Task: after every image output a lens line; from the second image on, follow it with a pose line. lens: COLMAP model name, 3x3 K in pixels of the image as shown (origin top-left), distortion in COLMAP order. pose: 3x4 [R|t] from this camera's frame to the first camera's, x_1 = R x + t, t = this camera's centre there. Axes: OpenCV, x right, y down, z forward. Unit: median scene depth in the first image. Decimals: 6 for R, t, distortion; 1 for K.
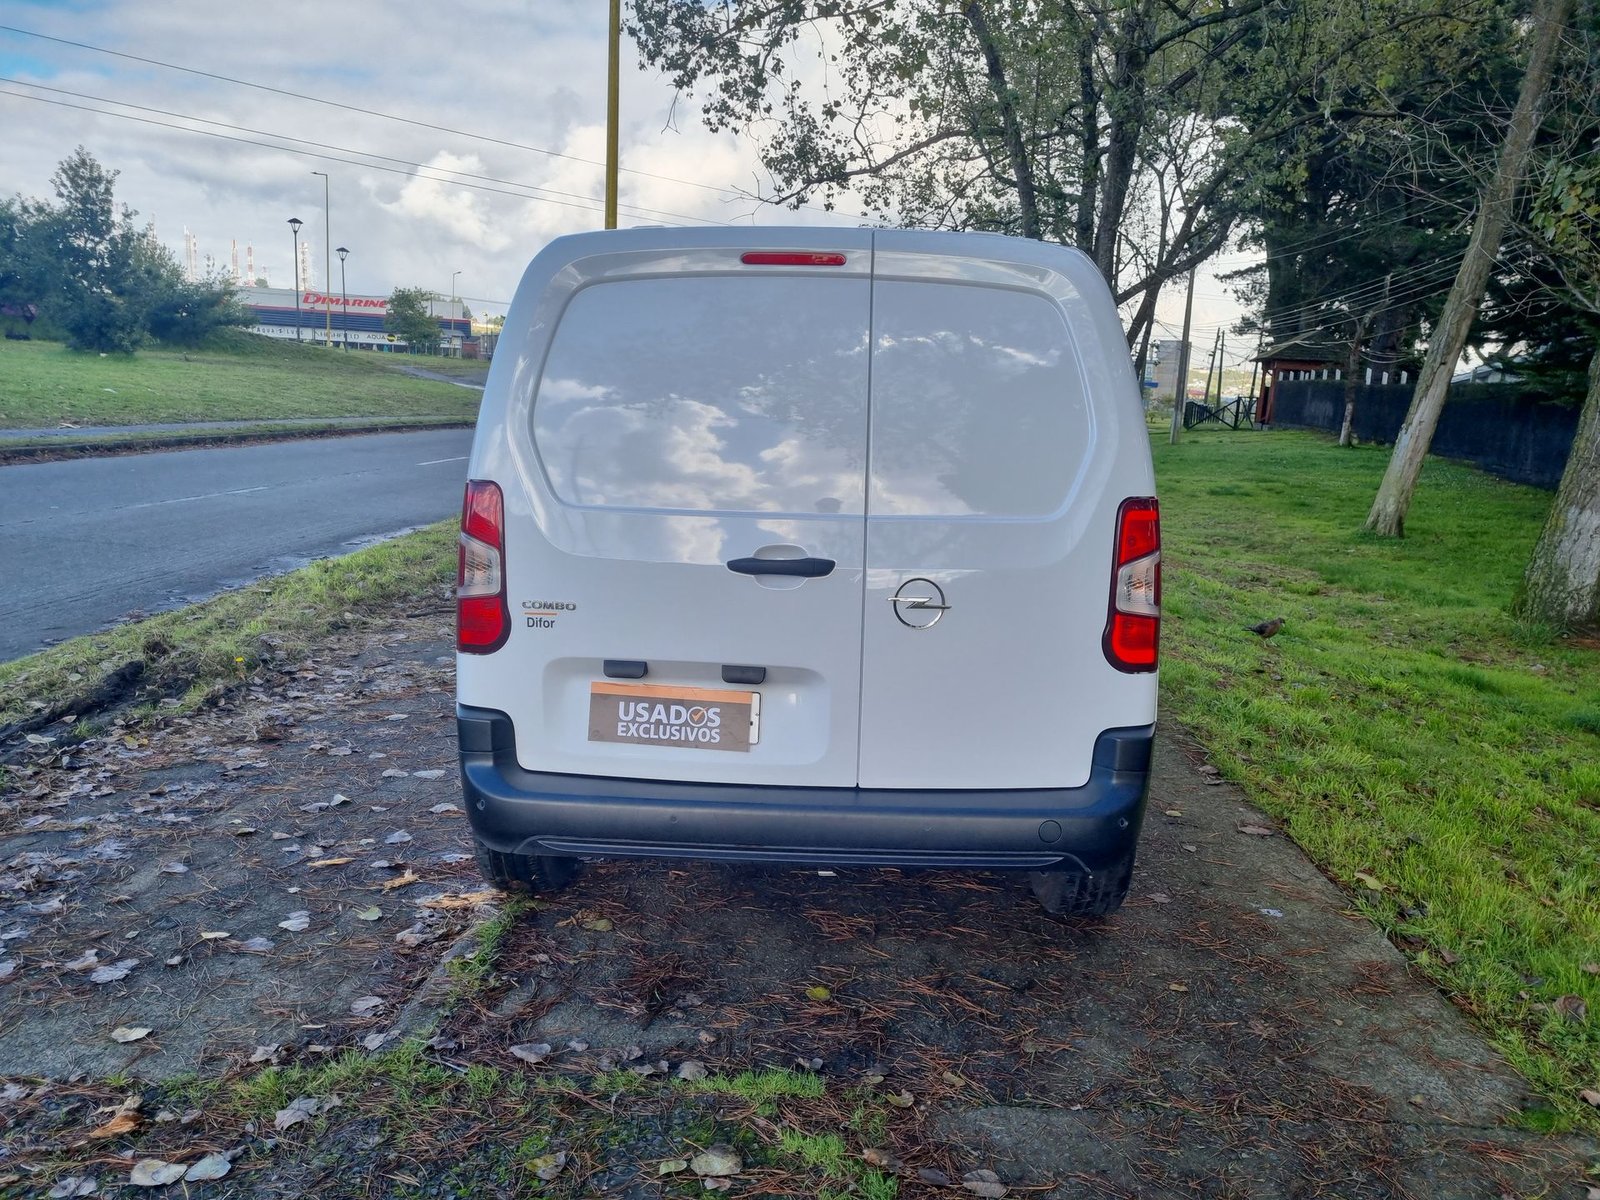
lens RADIAL K [[1218.6, 0, 796.0], [0, 1218.6, 603.1], [0, 0, 1]] dist [0.065988, -0.058589]
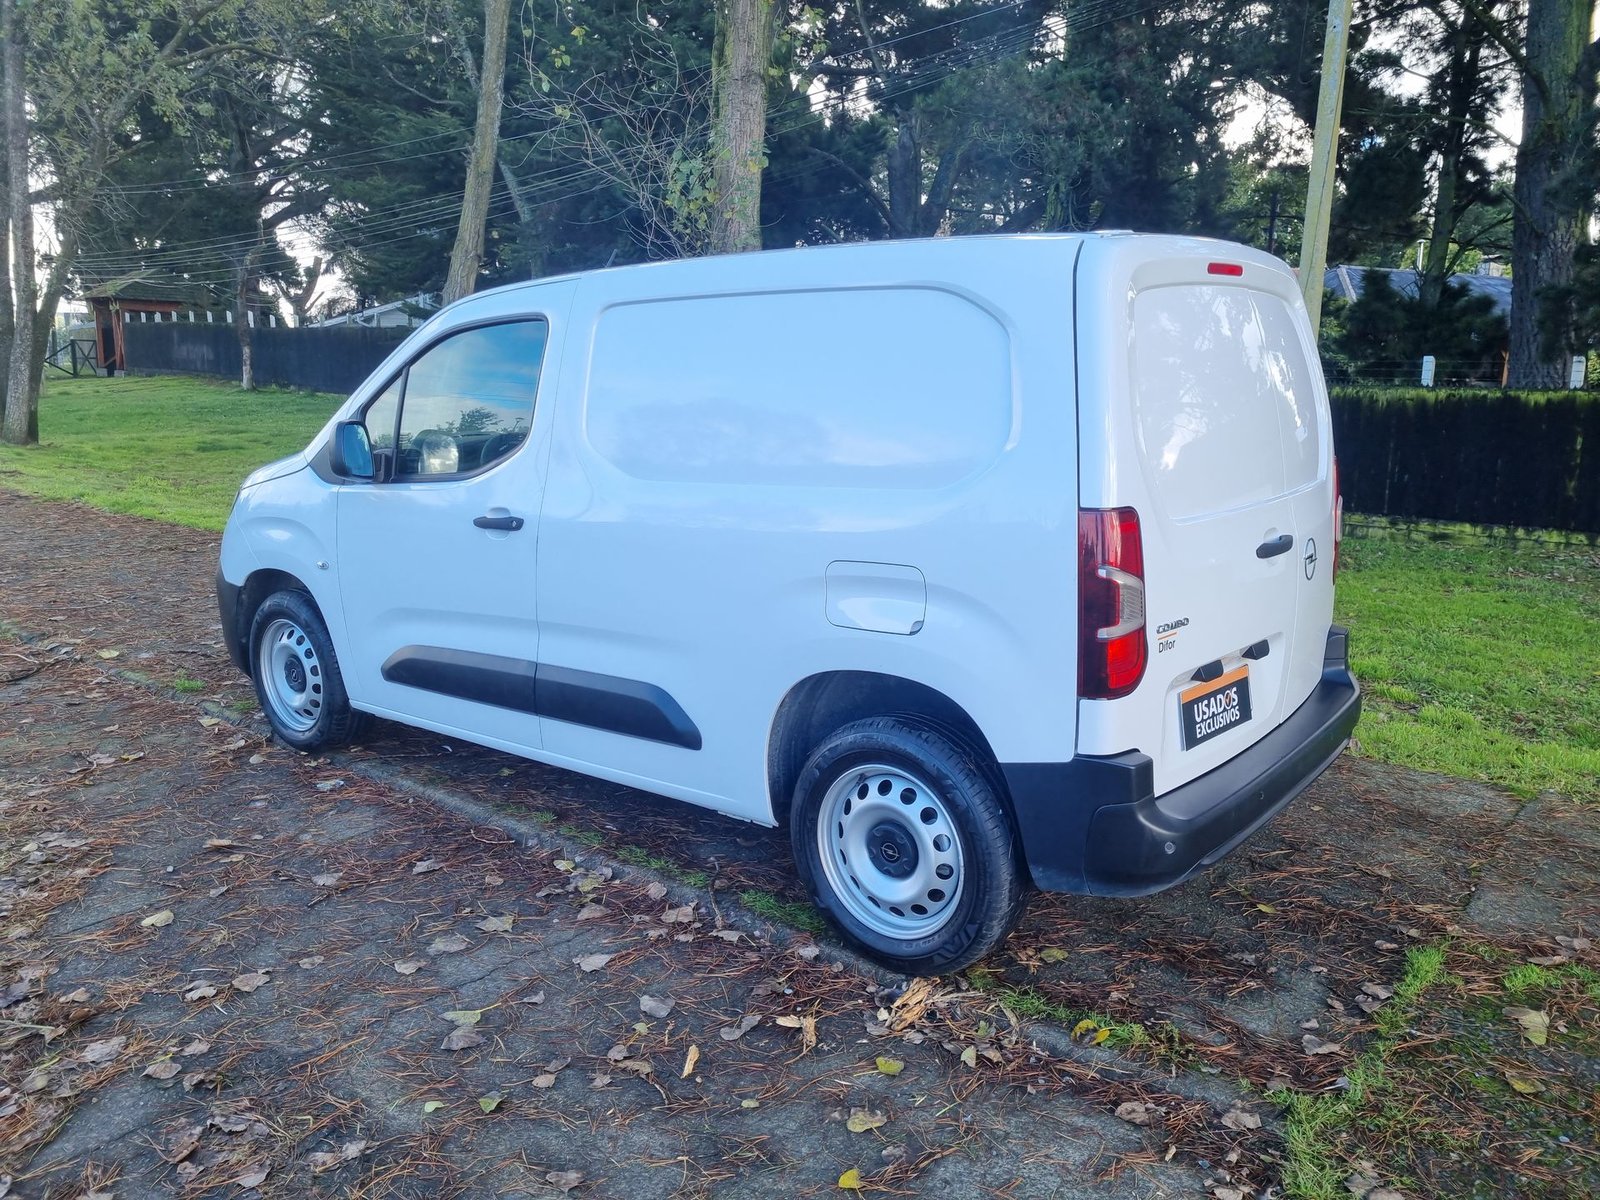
lens RADIAL K [[1218.6, 0, 809.4], [0, 1218.6, 580.8], [0, 0, 1]] dist [0.065988, -0.058589]
pose [[0.596686, -0.178149, 0.782451, -0.976075], [0.153473, 0.982383, 0.106633, -0.156184], [-0.787662, 0.056459, 0.613515, 0.547026]]
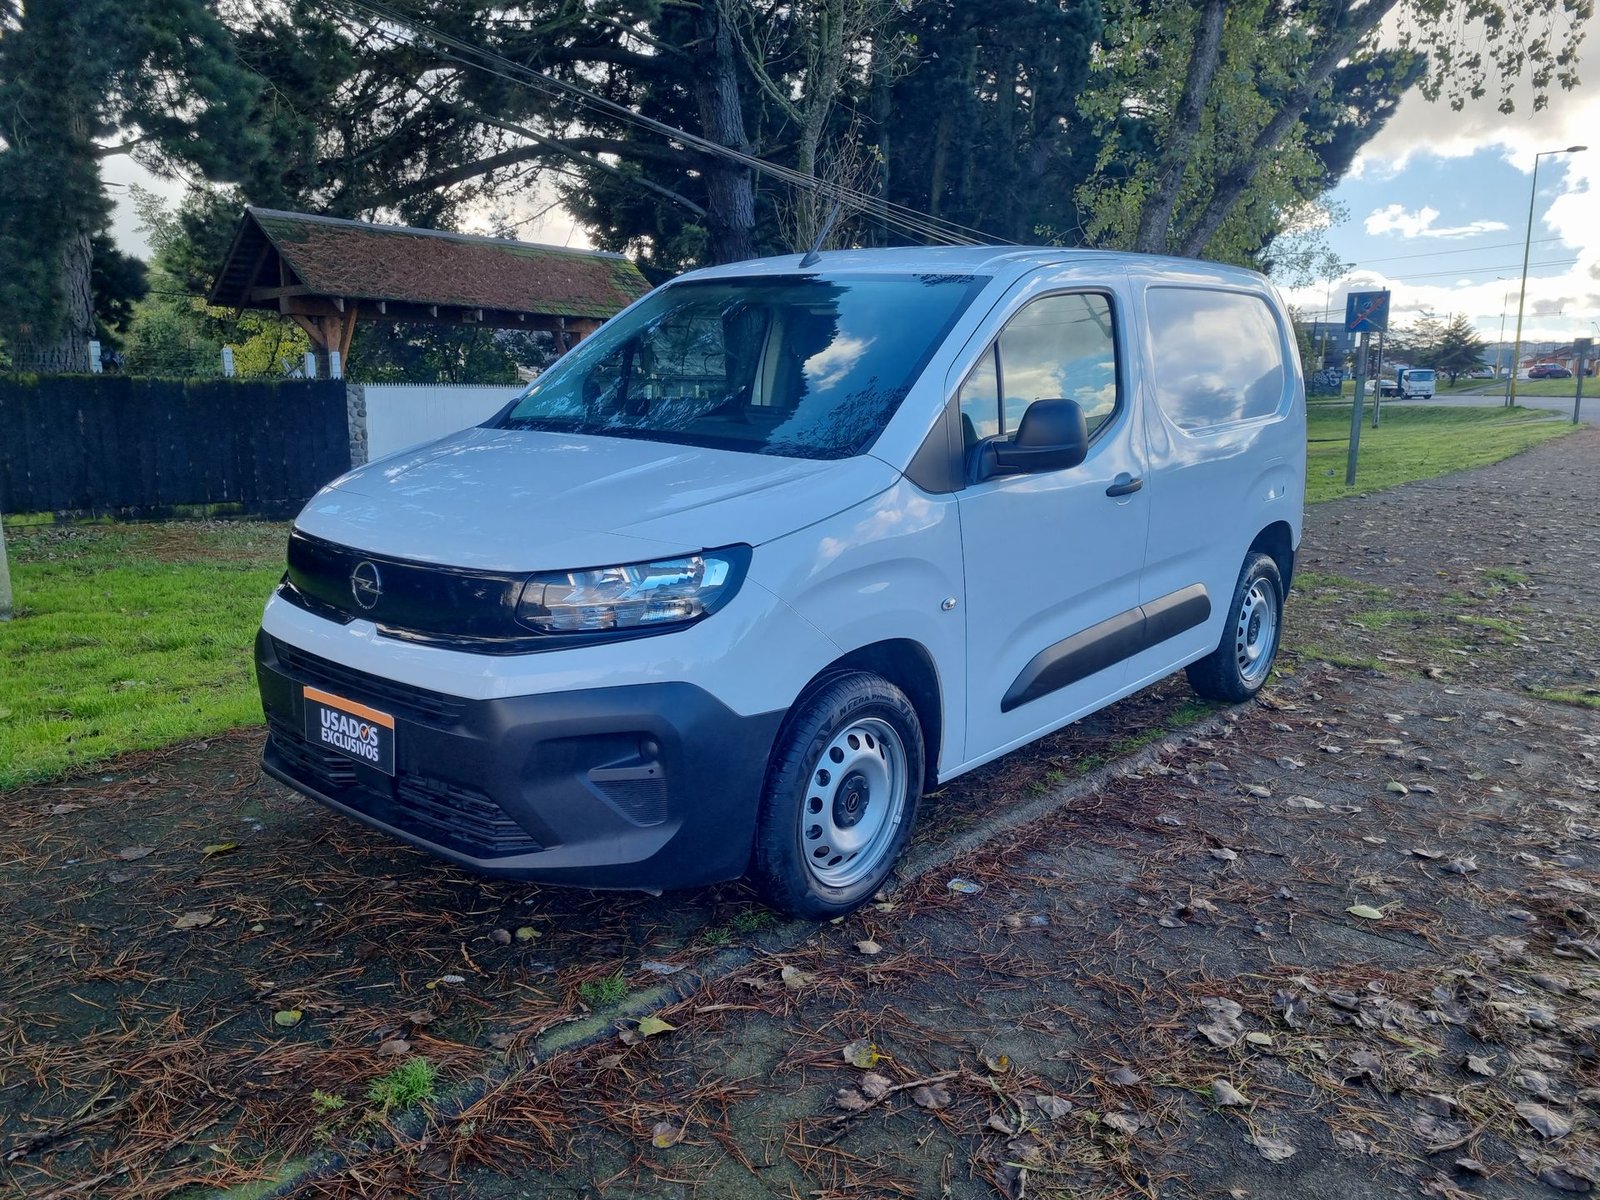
lens RADIAL K [[1218.6, 0, 784.2], [0, 1218.6, 613.6], [0, 0, 1]] dist [0.065988, -0.058589]
pose [[-0.780365, -0.171524, 0.601341, -0.730083], [0.063209, 0.935084, 0.348745, -0.459035], [-0.622122, 0.310158, -0.718864, 2.591777]]
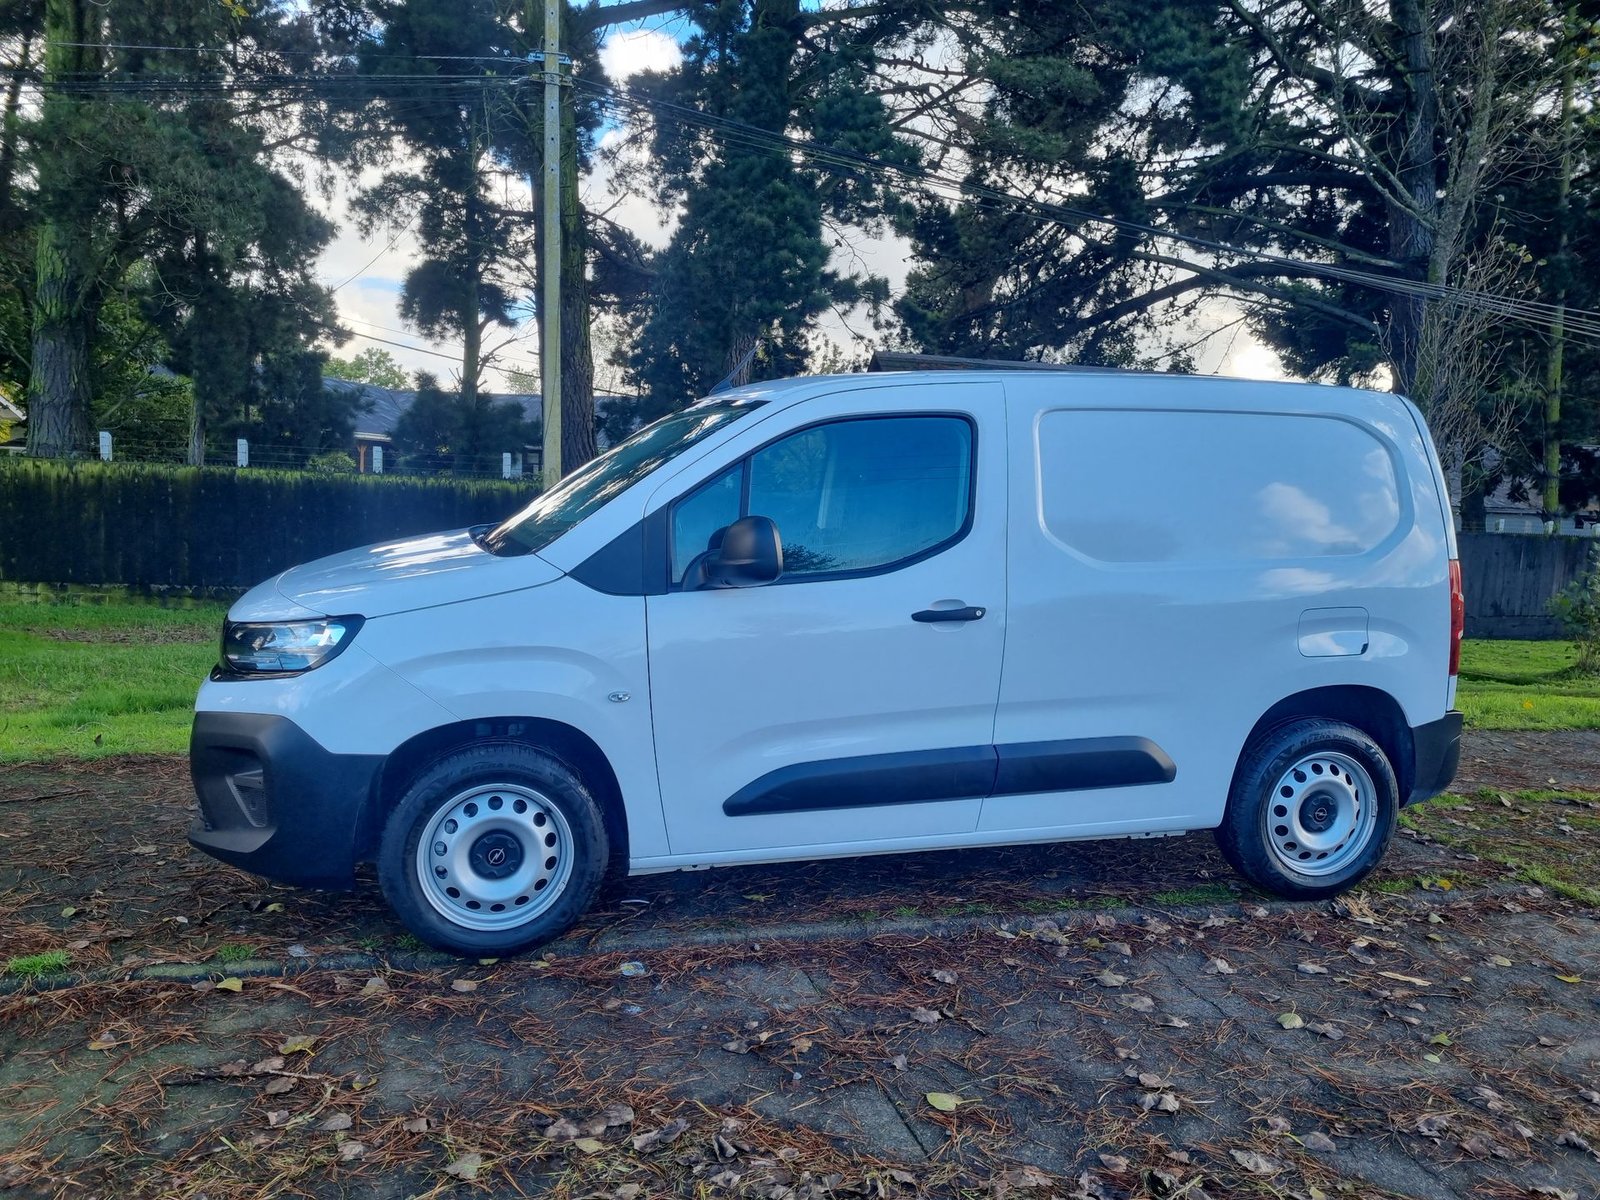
lens RADIAL K [[1218.6, 0, 787.4], [0, 1218.6, 612.4], [0, 0, 1]] dist [0.065988, -0.058589]
pose [[-0.294029, -0.157693, 0.942698, -1.285011], [0.116094, 0.973101, 0.198989, -0.381058], [-0.948720, 0.167951, -0.267813, 1.928490]]
